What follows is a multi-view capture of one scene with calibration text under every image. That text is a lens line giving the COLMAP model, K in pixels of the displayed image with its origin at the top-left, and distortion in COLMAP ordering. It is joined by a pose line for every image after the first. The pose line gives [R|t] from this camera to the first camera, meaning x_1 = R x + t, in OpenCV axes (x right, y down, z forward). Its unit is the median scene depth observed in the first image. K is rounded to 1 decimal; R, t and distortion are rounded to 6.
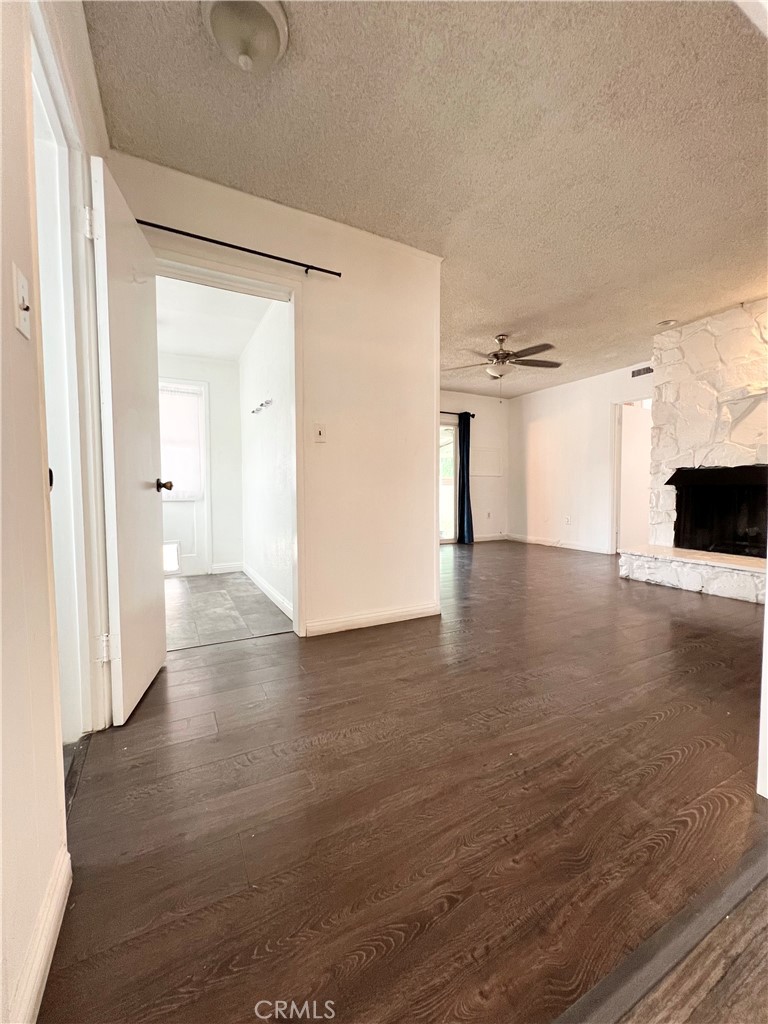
lens RADIAL K [[410.3, 0, 386.1], [0, 410.3, 512.1], [0, 0, 1]] dist [-0.001569, -0.000184]
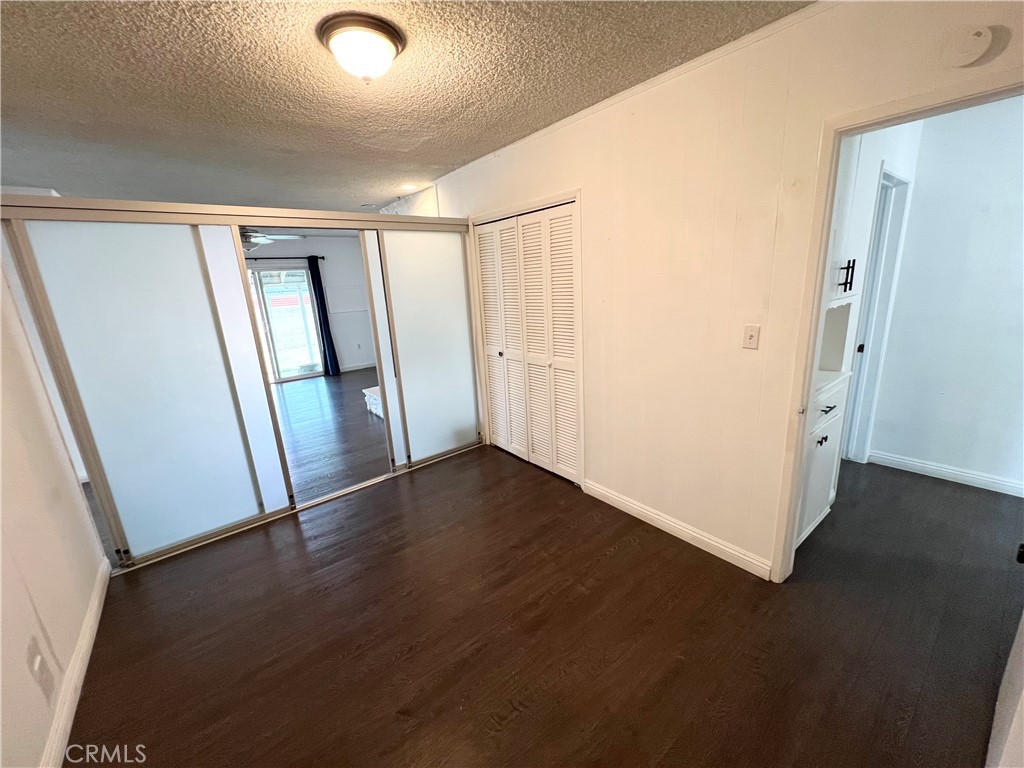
lens RADIAL K [[410.3, 0, 507.5], [0, 410.3, 383.5], [0, 0, 1]] dist [-0.001569, -0.000184]
pose [[0.982247, -0.096492, 0.160875, 0.798883], [0.065452, 0.979958, 0.188147, -0.136502], [-0.175806, -0.174277, 0.968876, -0.306485]]
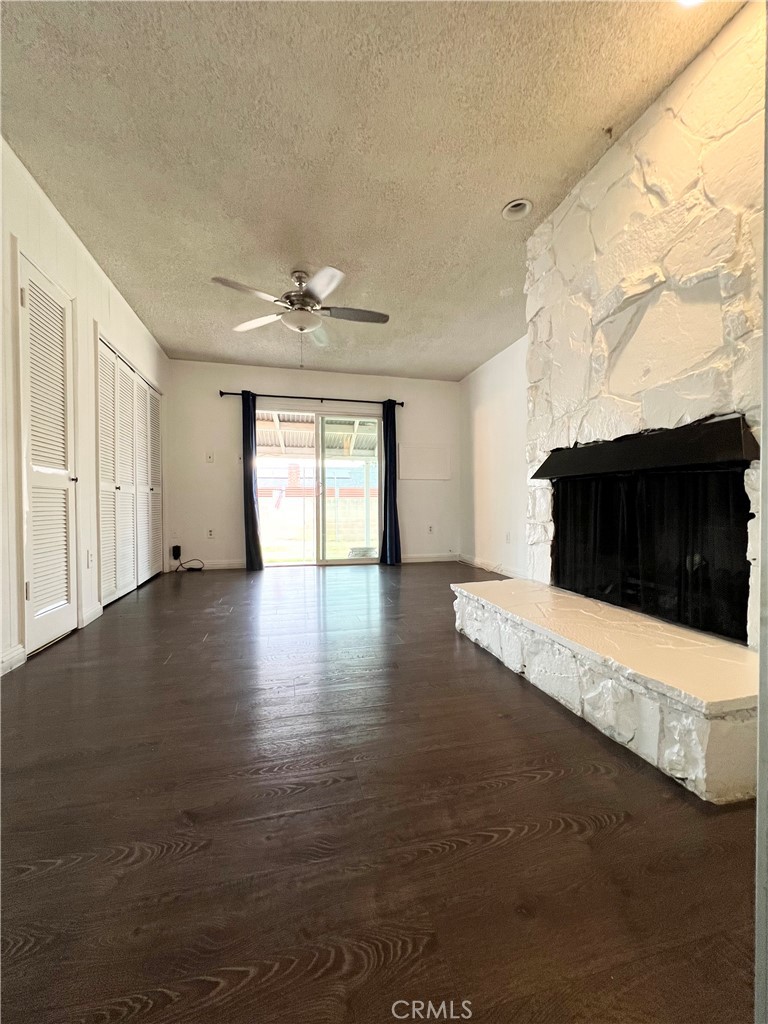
lens RADIAL K [[410.3, 0, 389.2], [0, 410.3, 512.0], [0, 0, 1]] dist [-0.001569, -0.000184]
pose [[0.974634, 0.004081, -0.223767, 0.607695], [-0.012249, 0.999308, -0.035125, 0.005268], [0.223469, 0.036975, 0.974010, 0.373947]]
